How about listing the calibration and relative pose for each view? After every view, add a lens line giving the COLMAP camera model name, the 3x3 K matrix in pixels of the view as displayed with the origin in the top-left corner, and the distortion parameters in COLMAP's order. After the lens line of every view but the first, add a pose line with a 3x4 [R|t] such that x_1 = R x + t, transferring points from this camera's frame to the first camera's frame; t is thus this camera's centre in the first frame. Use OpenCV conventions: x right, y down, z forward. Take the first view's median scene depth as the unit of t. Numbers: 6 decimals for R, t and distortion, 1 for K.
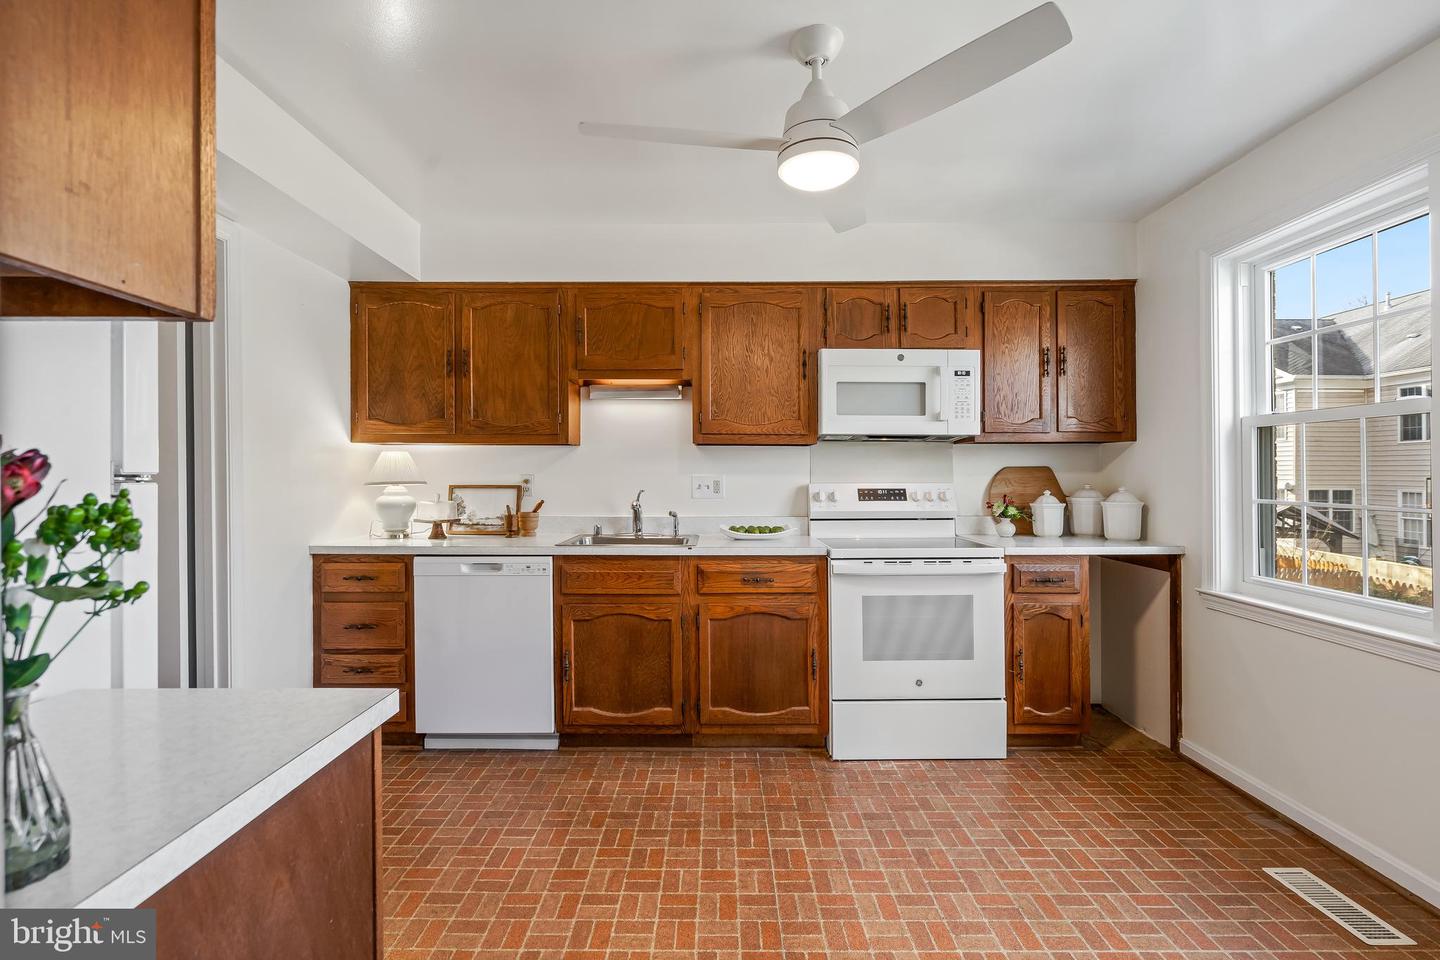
lens RADIAL K [[641.0, 0, 731.8], [0, 641.0, 473.2], [0, 0, 1]] dist [0.000504, 0.001591]
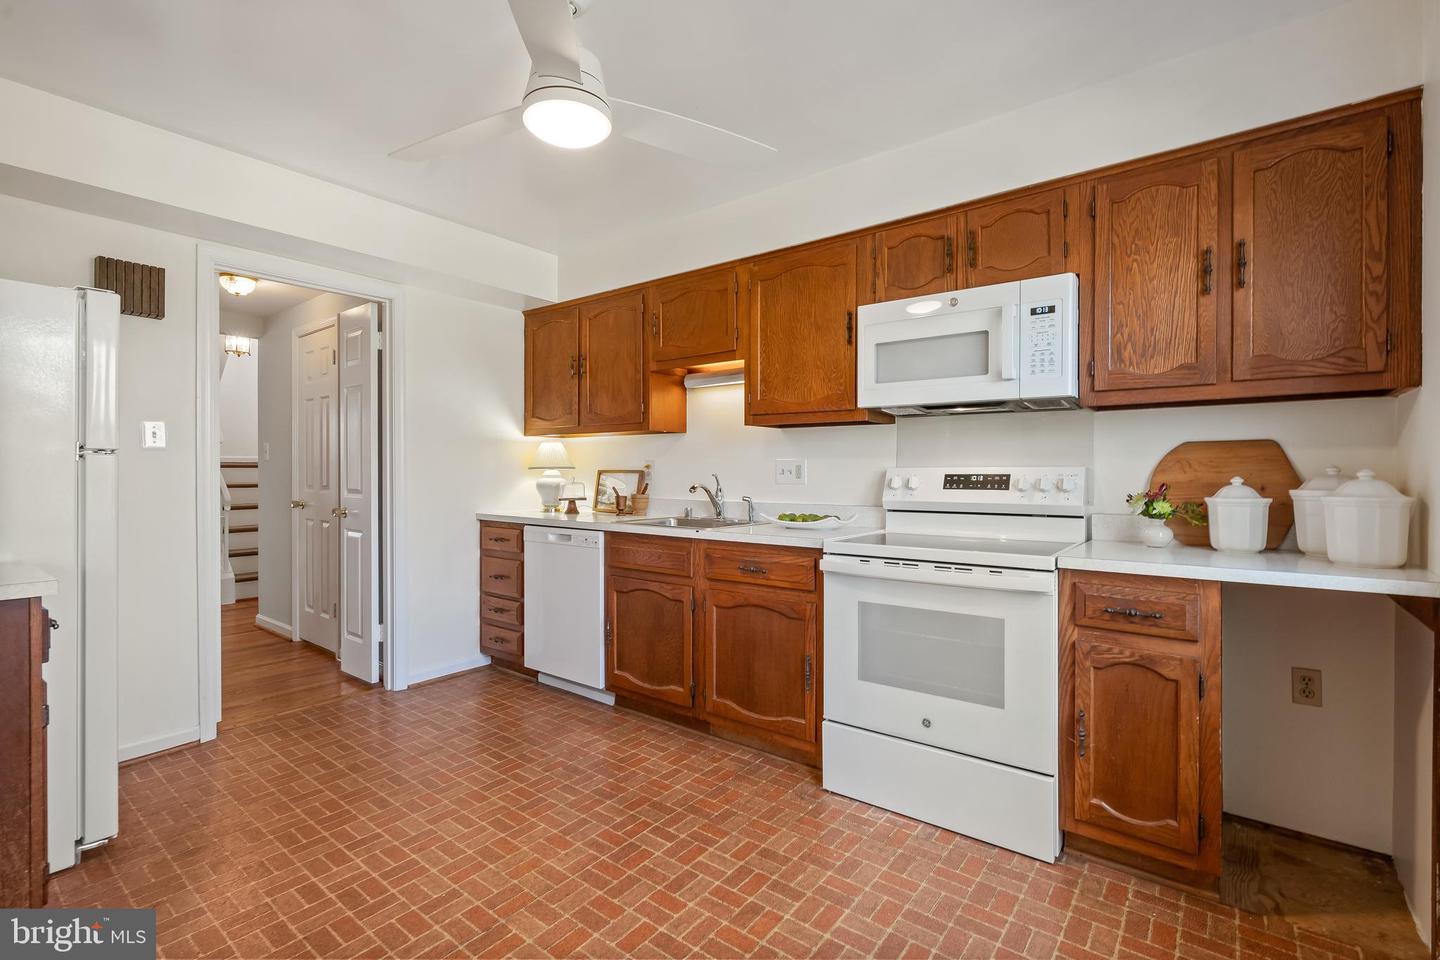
lens RADIAL K [[641.0, 0, 736.9], [0, 641.0, 473.6], [0, 0, 1]] dist [0.000504, 0.001591]
pose [[0.795195, 0.001913, -0.606351, 0.565109], [0.001156, 0.999988, 0.004671, 0.023435], [0.606352, -0.004415, 0.795184, 0.246729]]
